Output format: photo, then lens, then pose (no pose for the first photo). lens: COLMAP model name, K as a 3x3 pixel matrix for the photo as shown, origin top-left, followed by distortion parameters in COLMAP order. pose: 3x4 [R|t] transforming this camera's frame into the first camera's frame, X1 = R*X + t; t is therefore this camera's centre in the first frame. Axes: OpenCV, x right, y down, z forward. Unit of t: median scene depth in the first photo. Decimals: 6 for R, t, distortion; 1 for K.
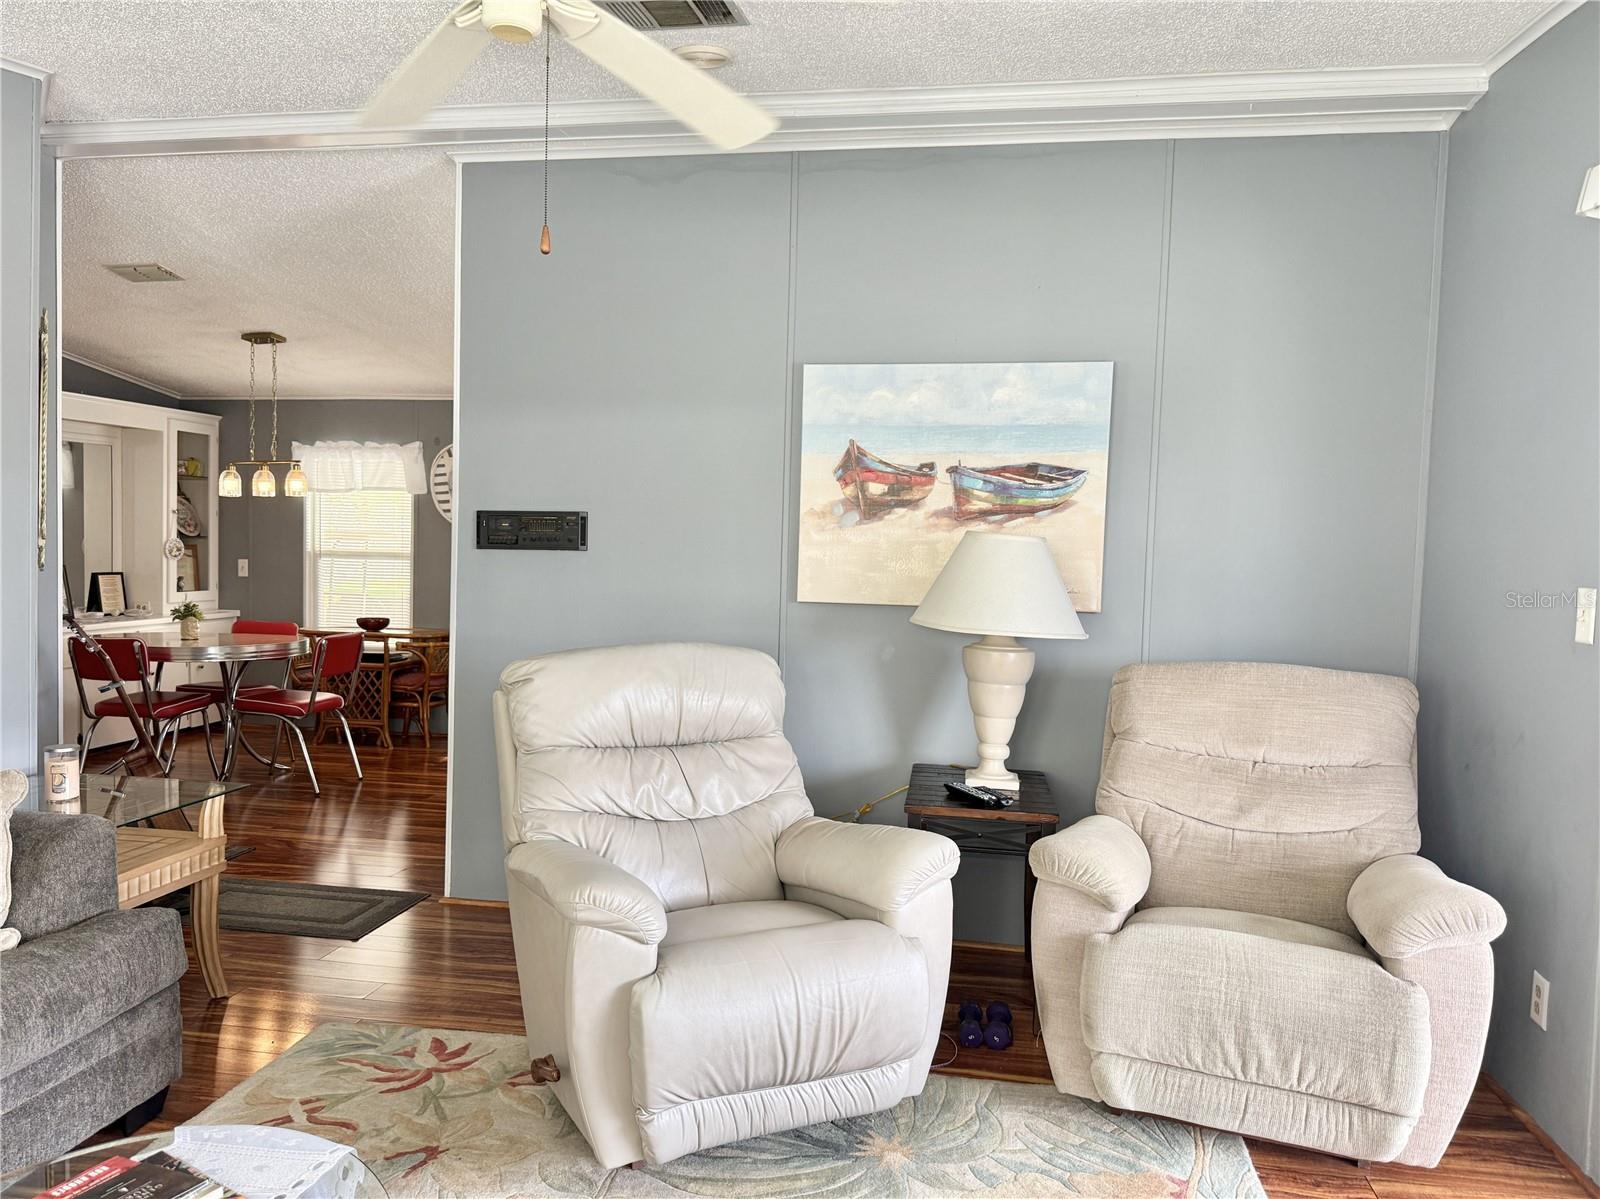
lens RADIAL K [[1161.8, 0, 800.0], [0, 1161.8, 599.5], [0, 0, 1]] dist [-0.005228, -0.001405]
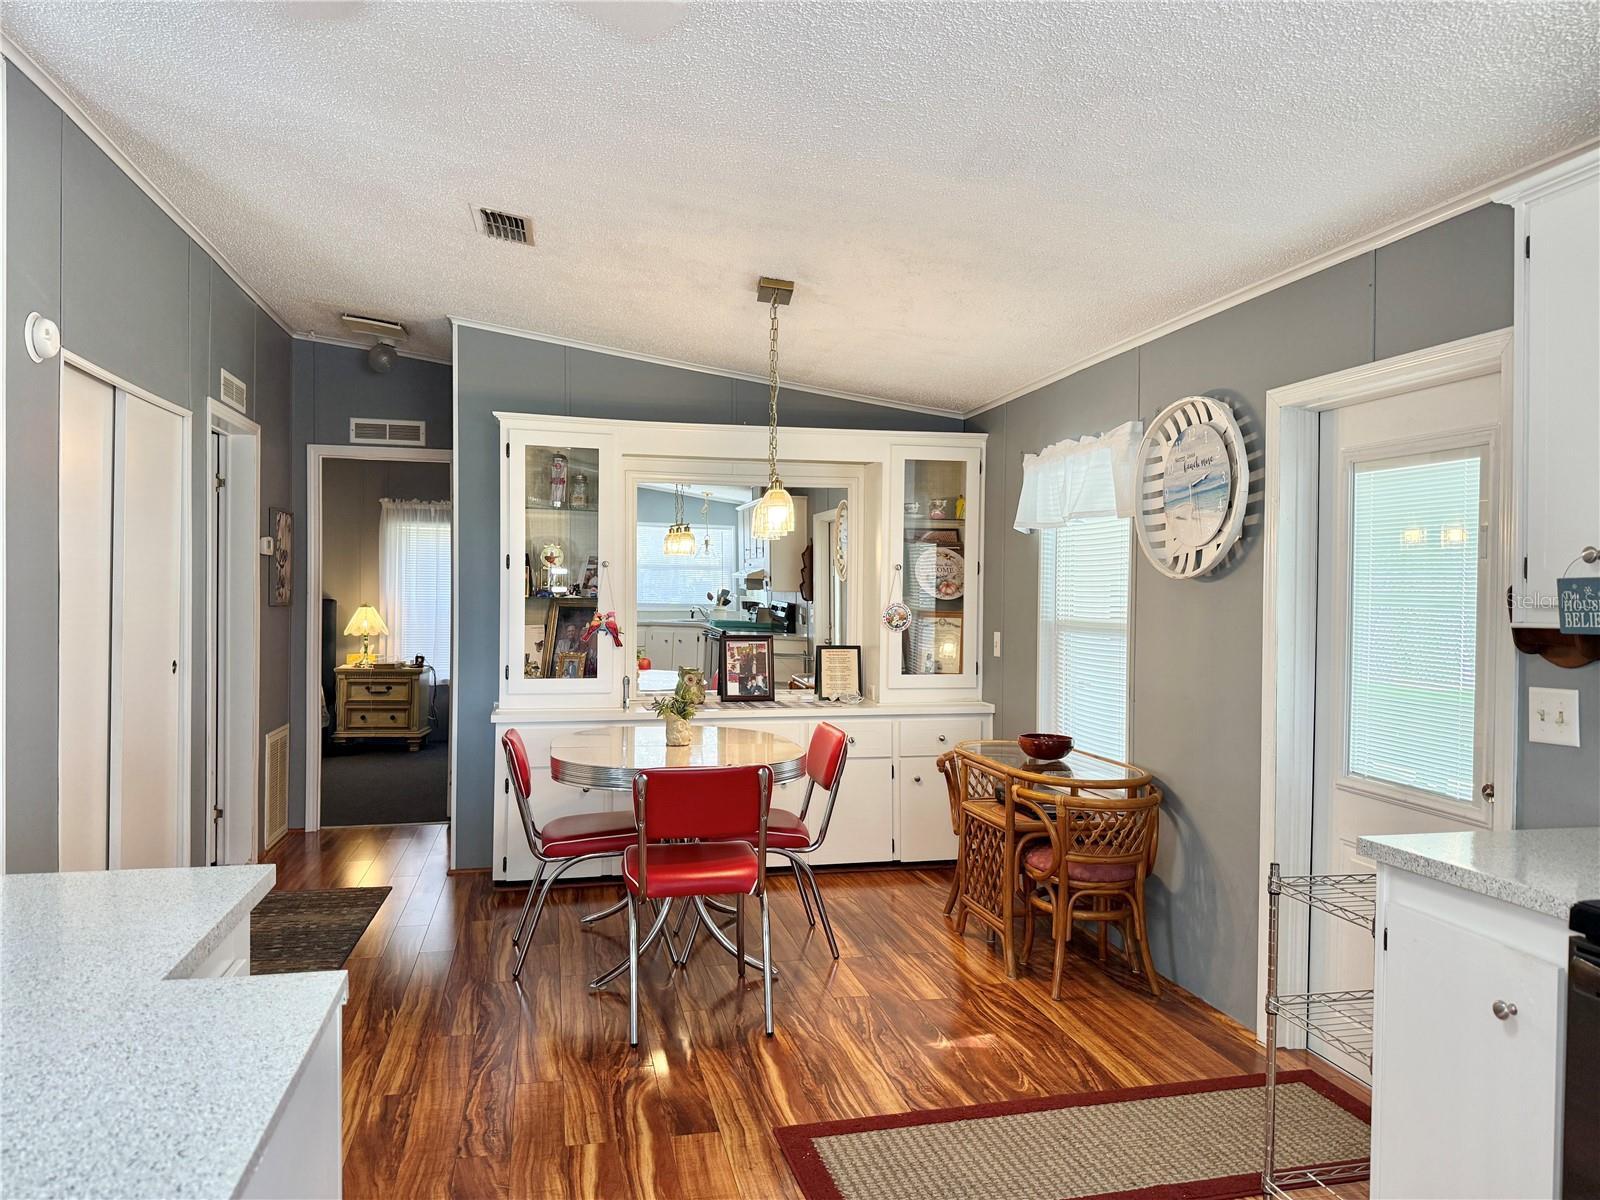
lens RADIAL K [[1101.4, 0, 800.0], [0, 1101.4, 600.0], [0, 0, 1]] dist [0.000299, 0.000070]
pose [[0.390495, -0.013494, -0.920506, 0.090951], [-0.039870, 0.998707, -0.031554, -0.029101], [0.919741, 0.049022, 0.389452, 0.656664]]
